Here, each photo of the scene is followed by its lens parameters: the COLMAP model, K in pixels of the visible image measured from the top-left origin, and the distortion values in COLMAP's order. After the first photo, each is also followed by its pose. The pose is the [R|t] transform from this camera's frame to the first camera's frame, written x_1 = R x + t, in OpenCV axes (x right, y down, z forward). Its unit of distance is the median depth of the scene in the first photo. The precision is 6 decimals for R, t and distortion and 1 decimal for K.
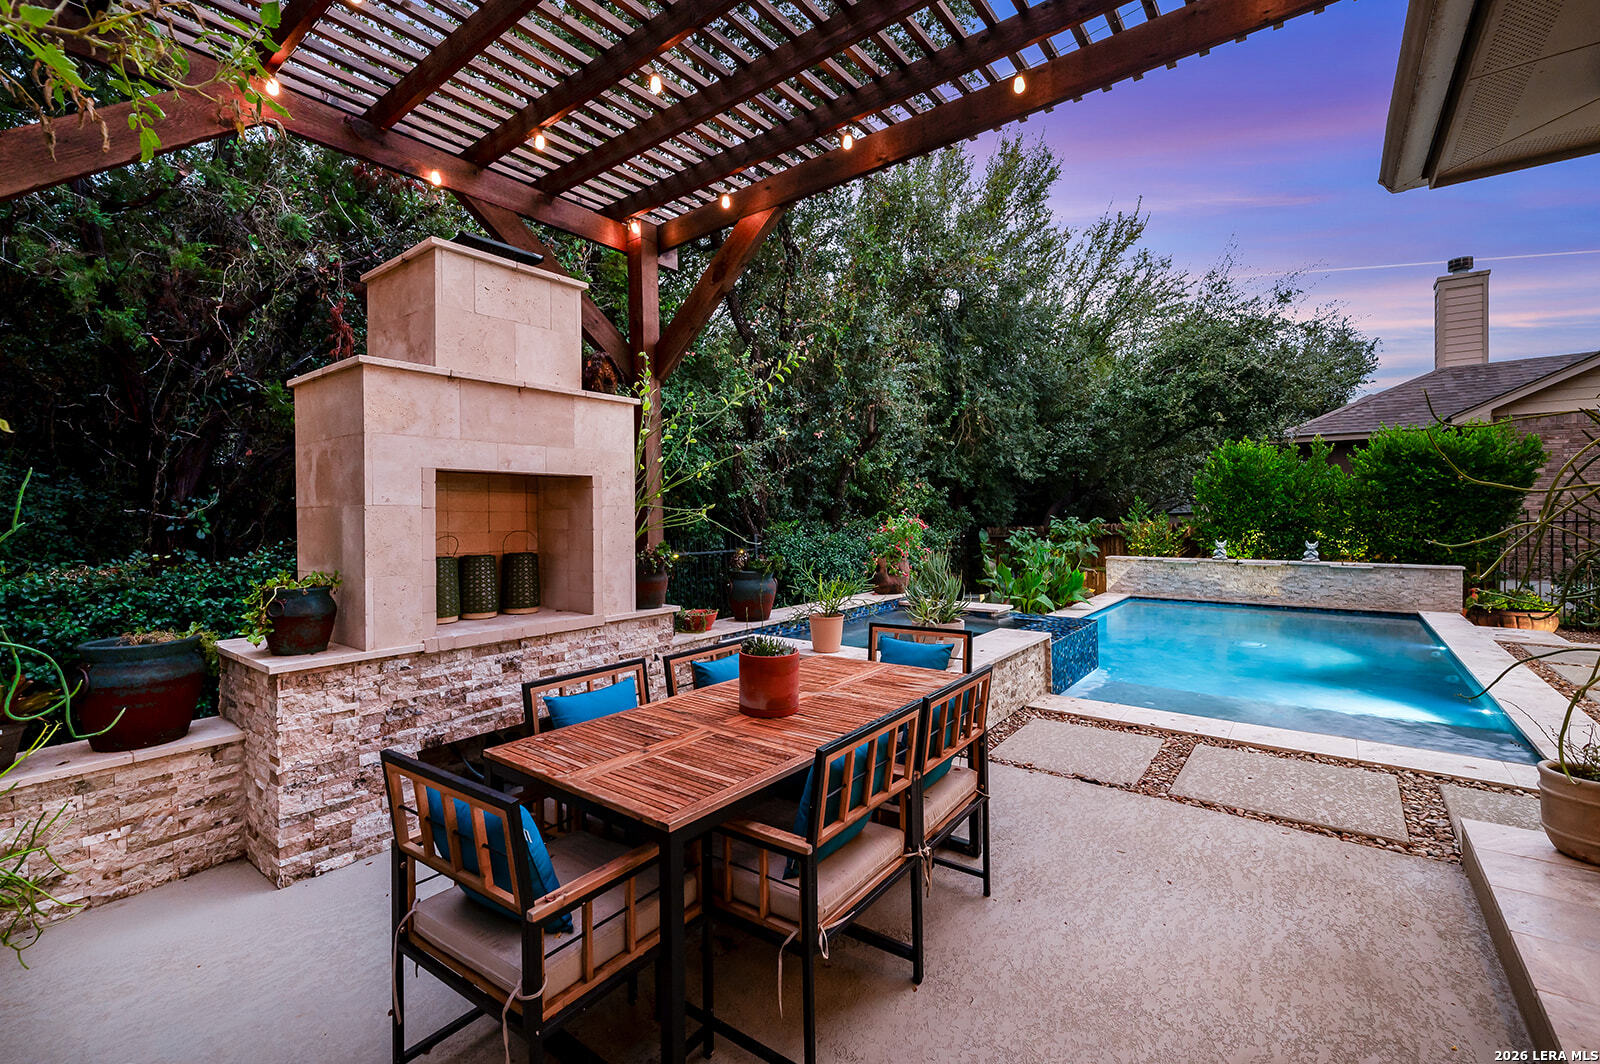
lens RADIAL K [[680.3, 0, 791.3], [0, 680.3, 520.3], [0, 0, 1]] dist [0.000619, 0.000180]
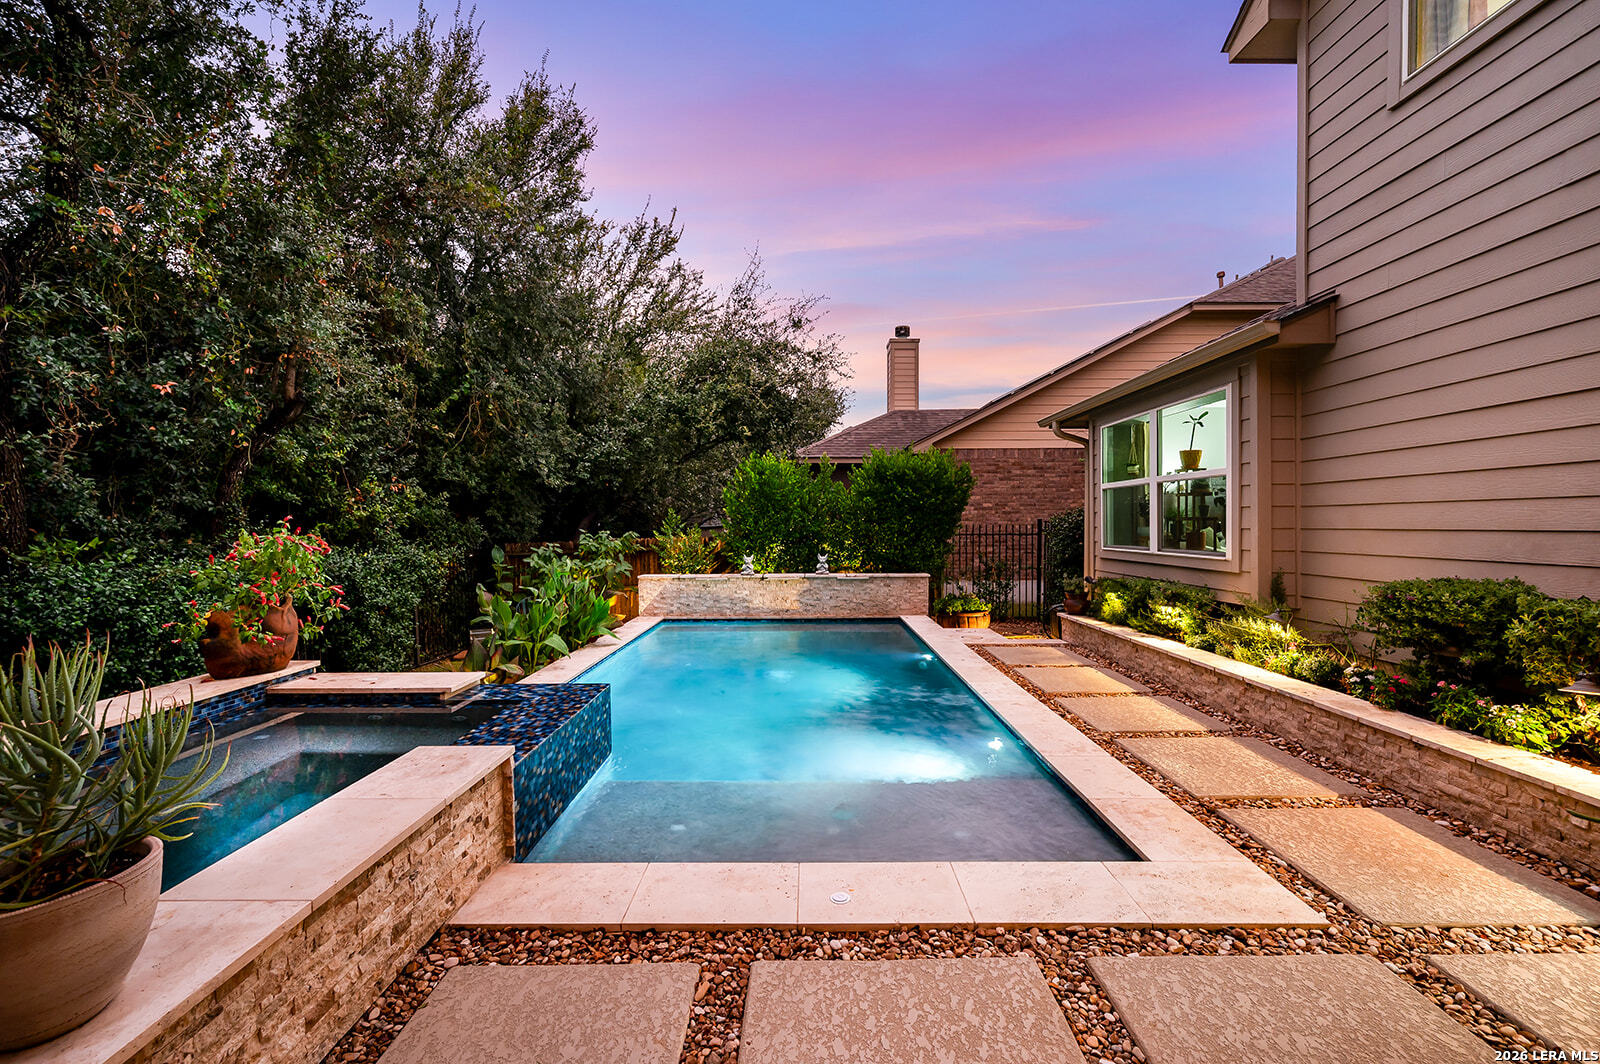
lens RADIAL K [[680.3, 0, 791.3], [0, 680.3, 520.3], [0, 0, 1]] dist [0.000619, 0.000180]
pose [[0.802041, 0.007922, 0.597217, 0.088946], [0.004044, 0.999817, -0.018693, -0.001323], [-0.597256, 0.017408, 0.801862, 0.163127]]
